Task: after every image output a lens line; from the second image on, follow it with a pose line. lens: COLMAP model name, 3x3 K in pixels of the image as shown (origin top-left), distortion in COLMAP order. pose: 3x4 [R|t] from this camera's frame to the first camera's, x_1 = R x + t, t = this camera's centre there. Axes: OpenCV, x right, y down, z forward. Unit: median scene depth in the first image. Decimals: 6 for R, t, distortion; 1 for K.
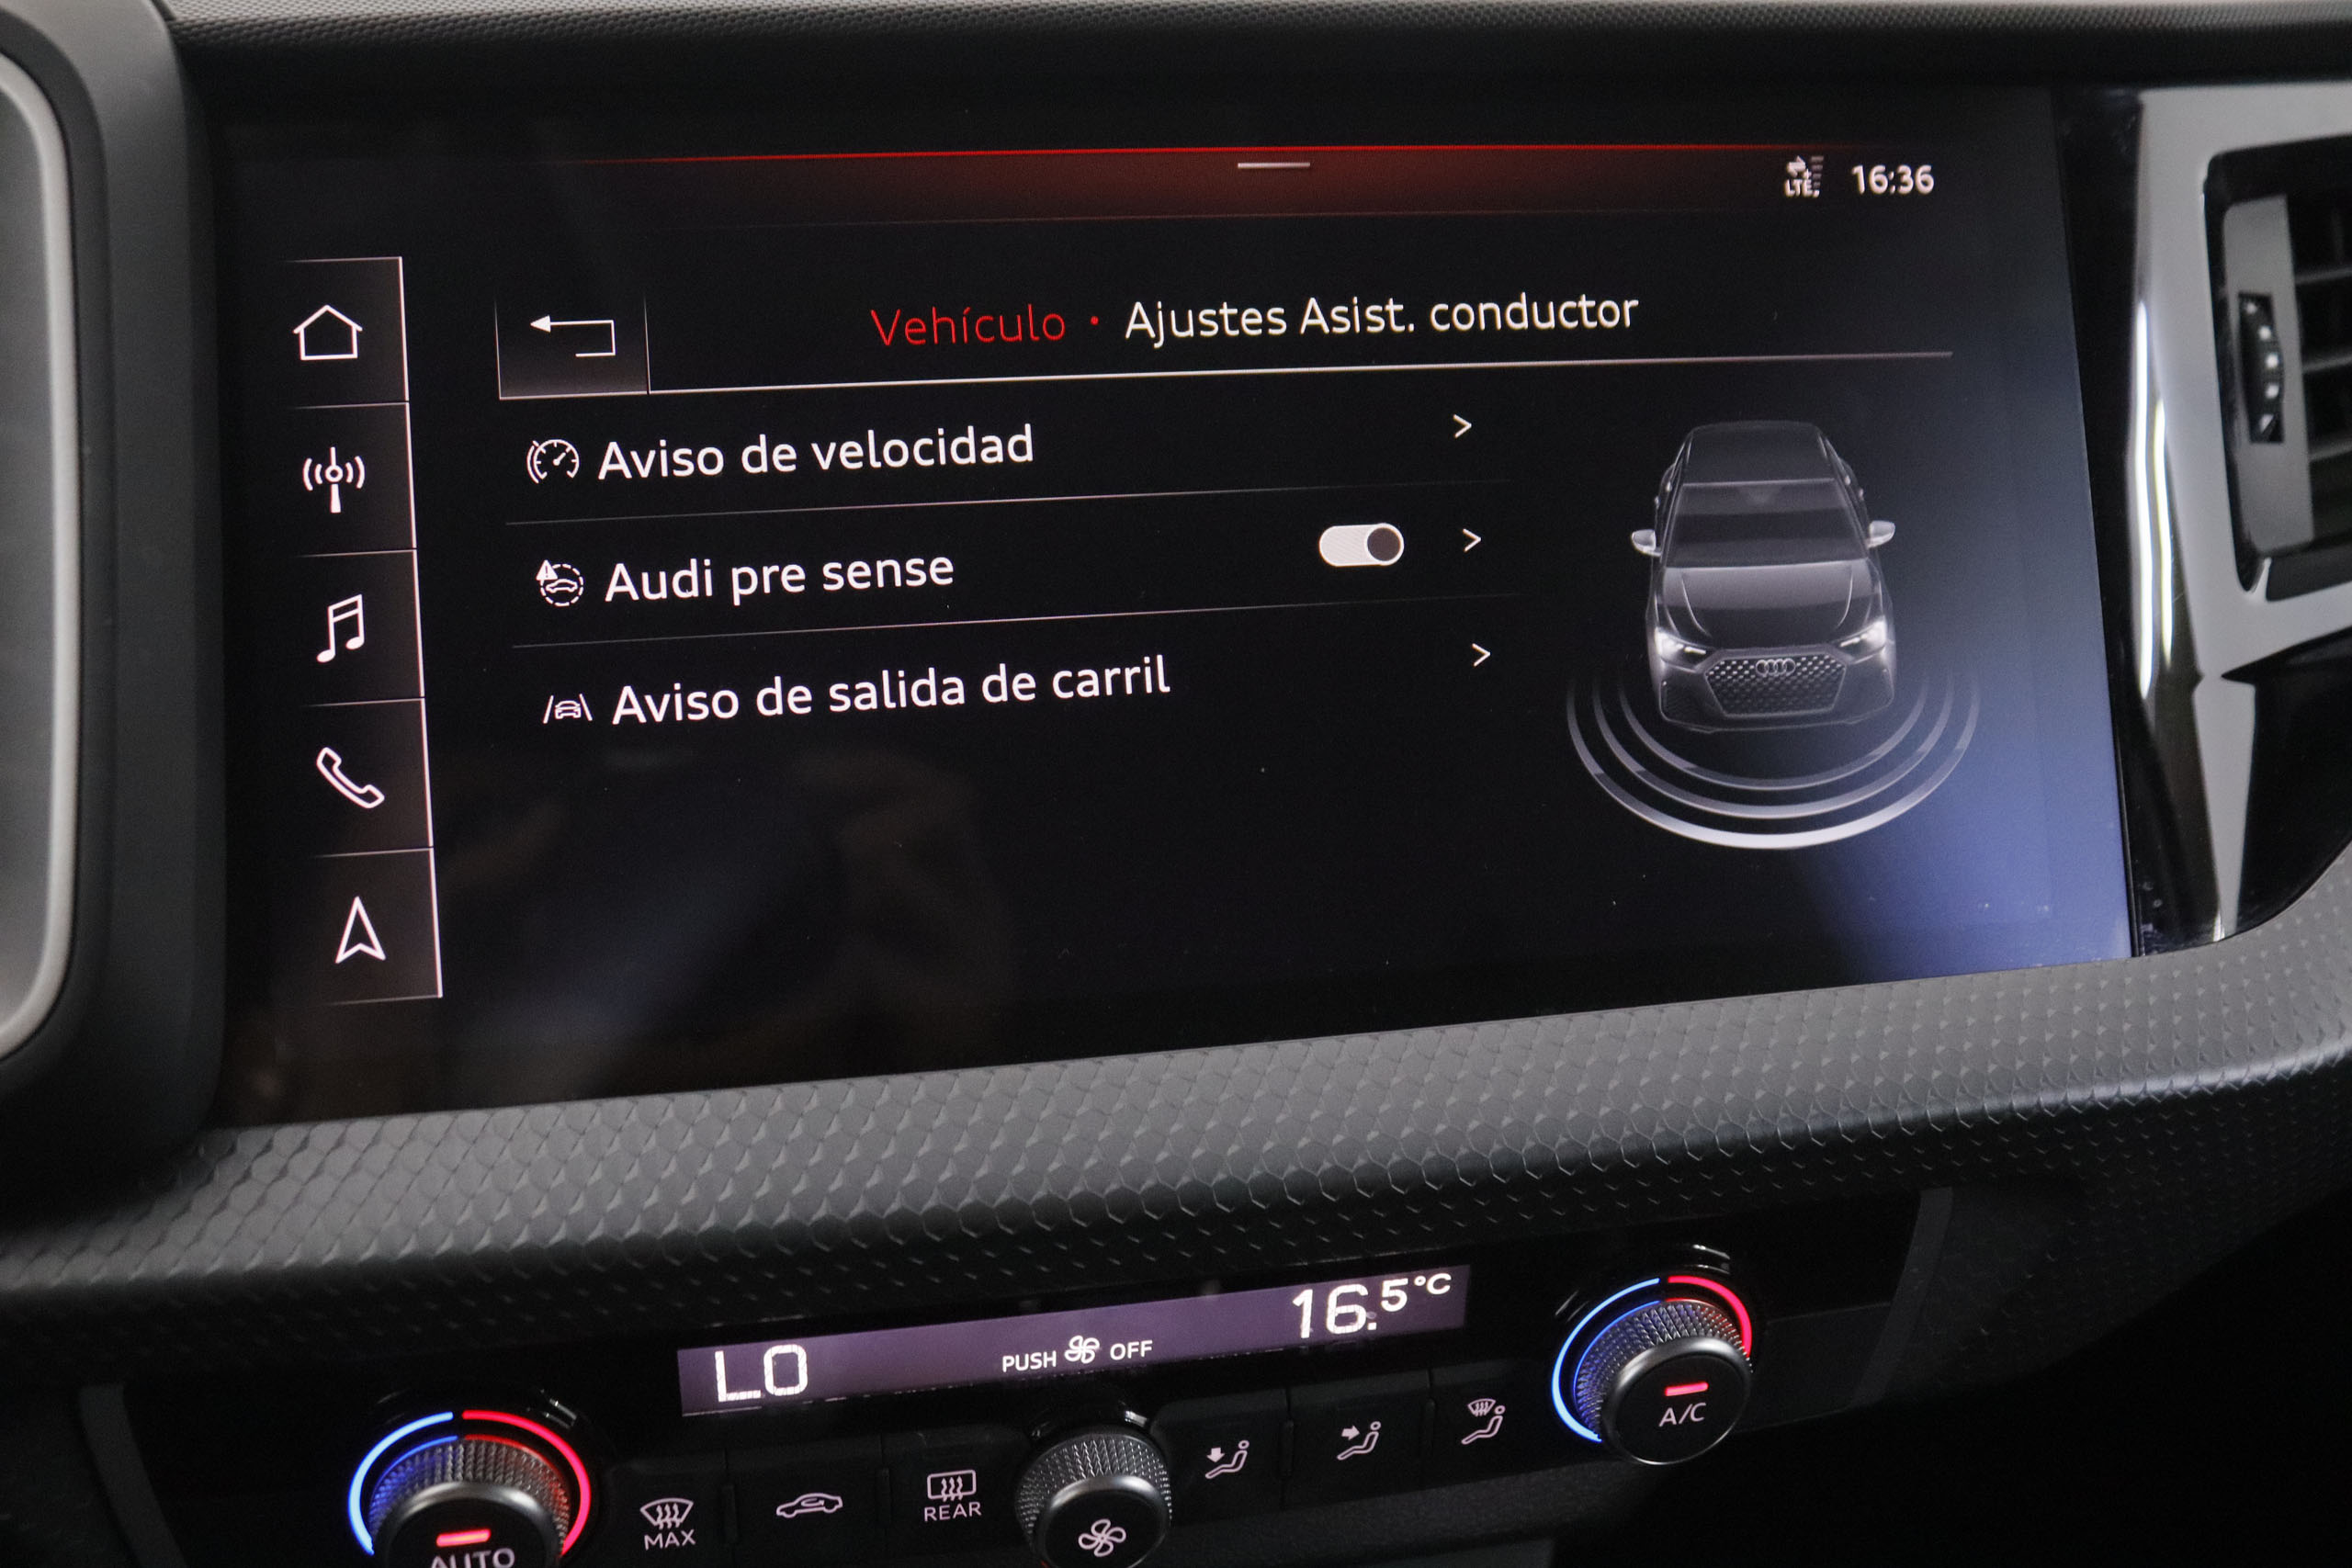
lens RADIAL K [[2474.6, 0, 1177.3], [0, 2474.6, 788.8], [0, 0, 1]] dist [-0.137867, 0.154476]
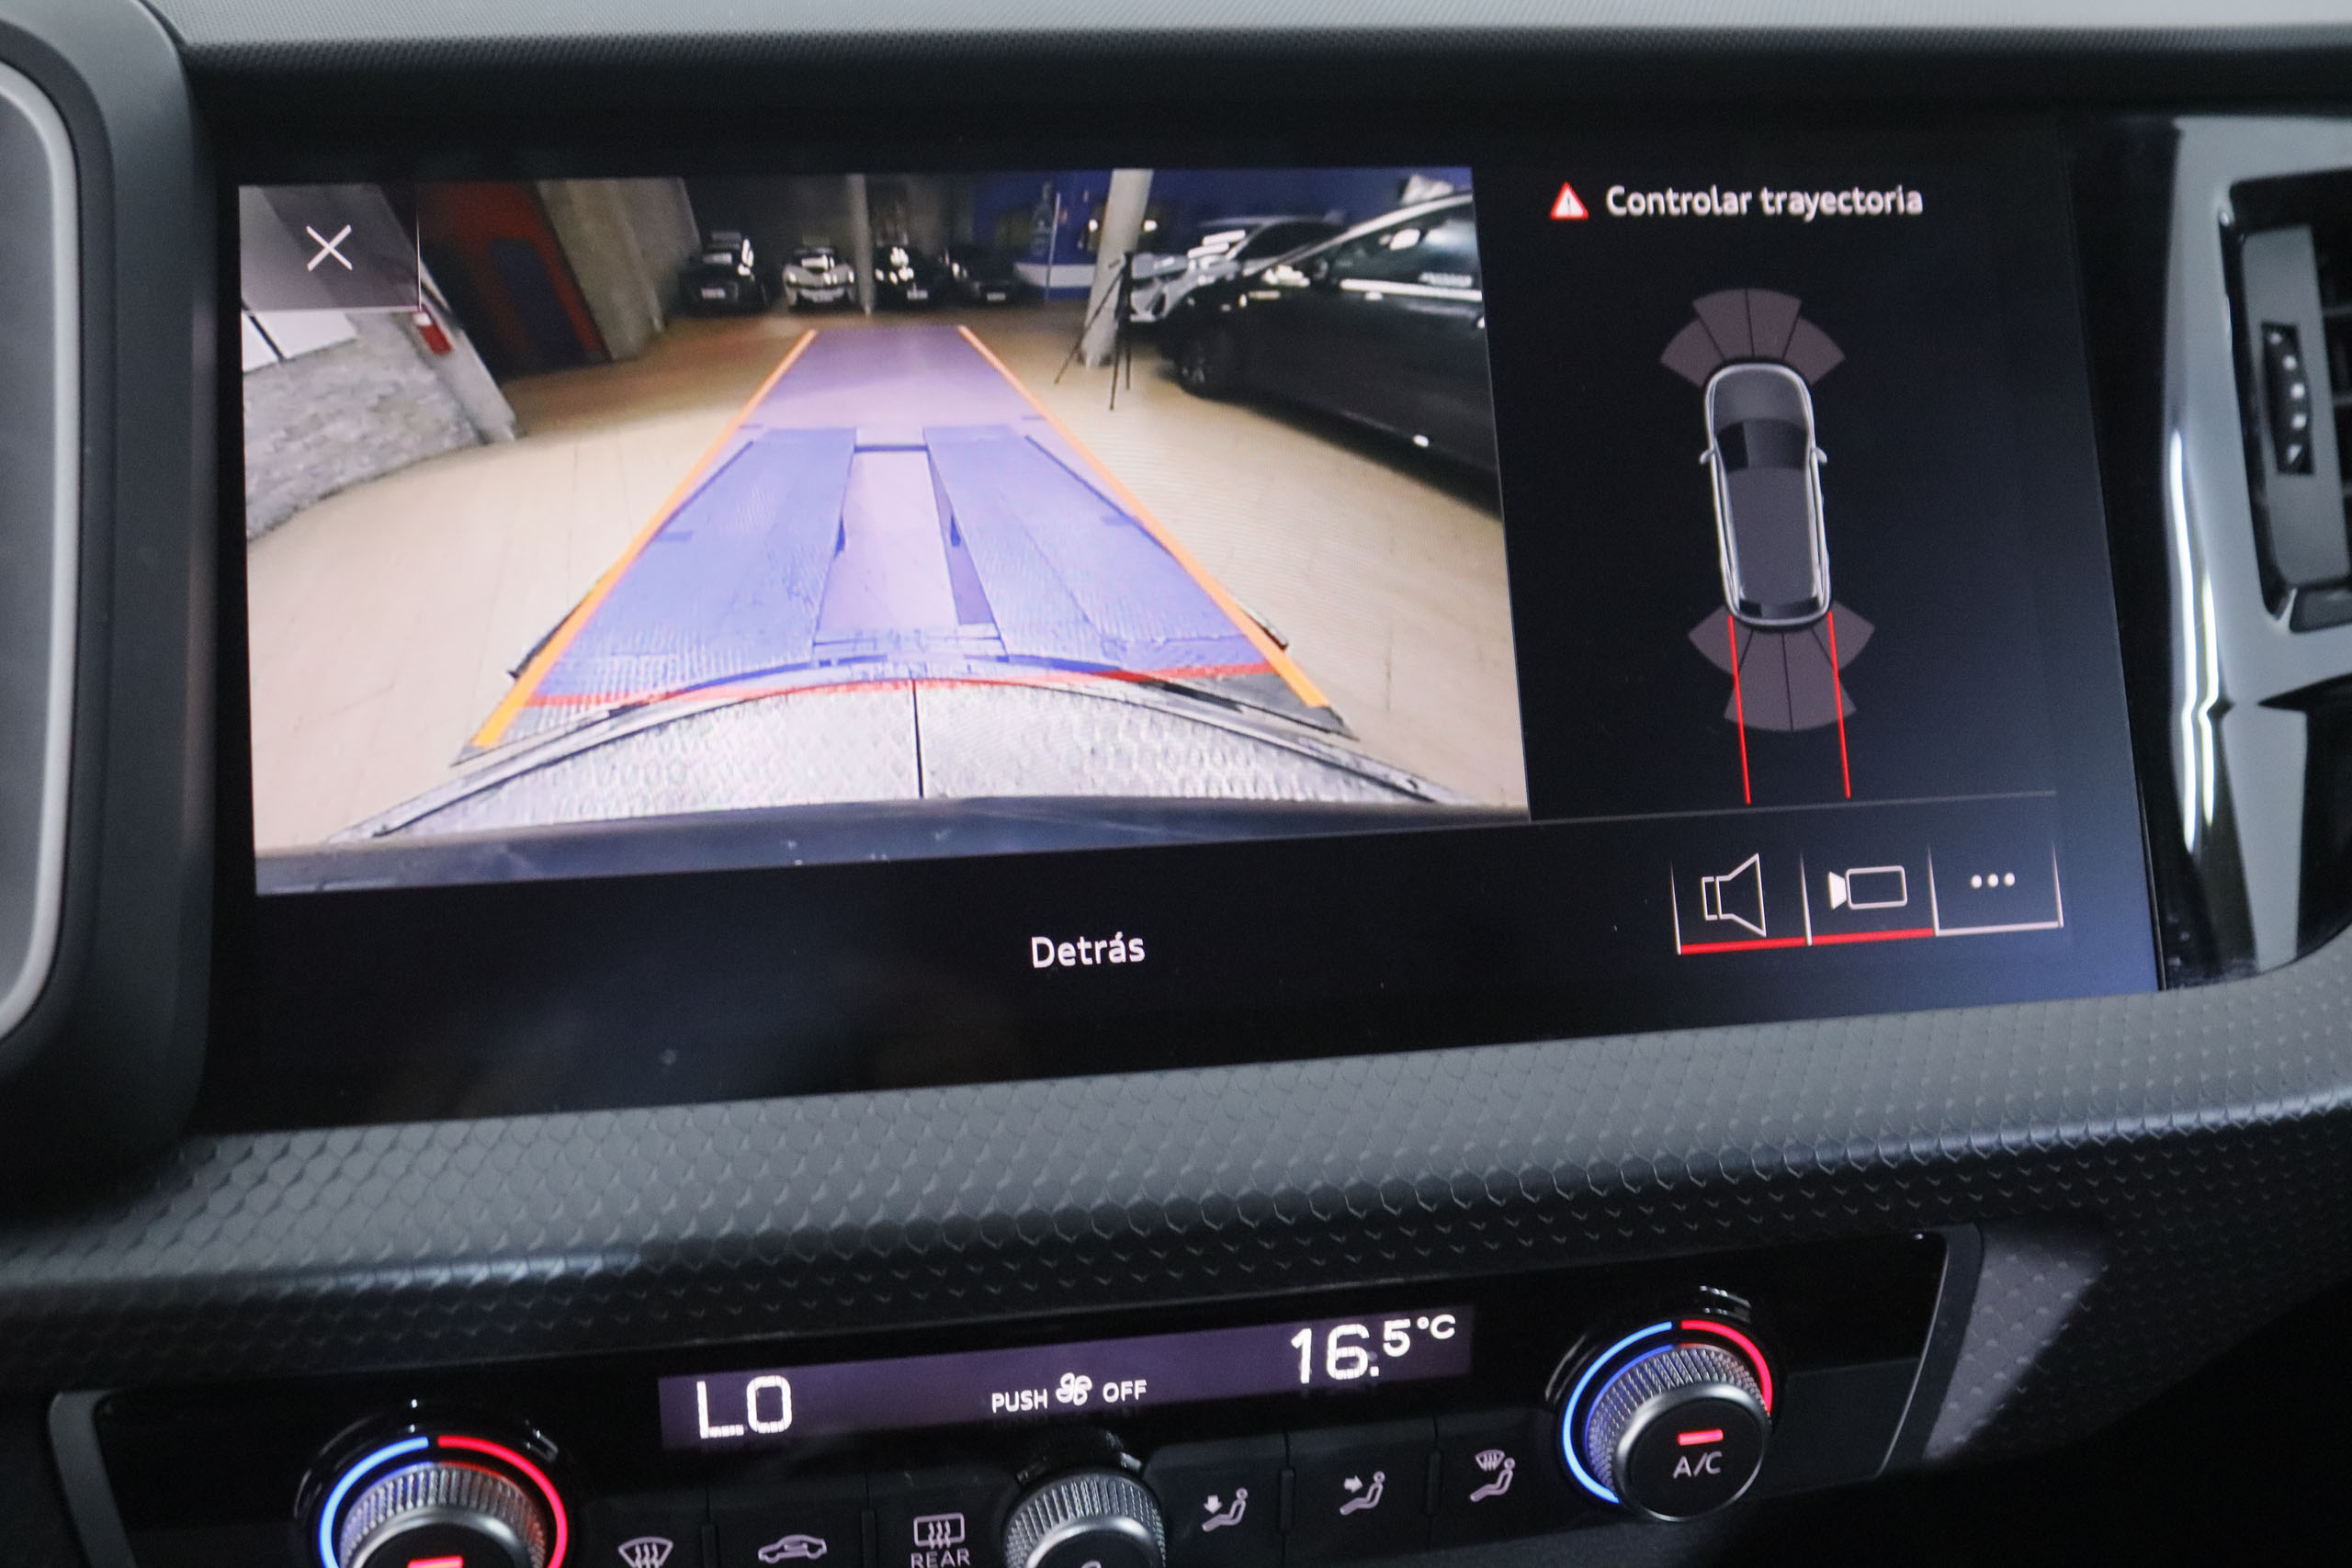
lens RADIAL K [[2687.7, 0, 1176.0], [0, 2687.7, 784.0], [0, 0, 1]] dist [-0.104101, 0.089273]
pose [[0.999644, -0.002608, -0.026538, 0.030400], [0.000635, 0.997254, -0.074055, 0.067384], [0.026658, 0.074012, 0.996901, -0.073295]]
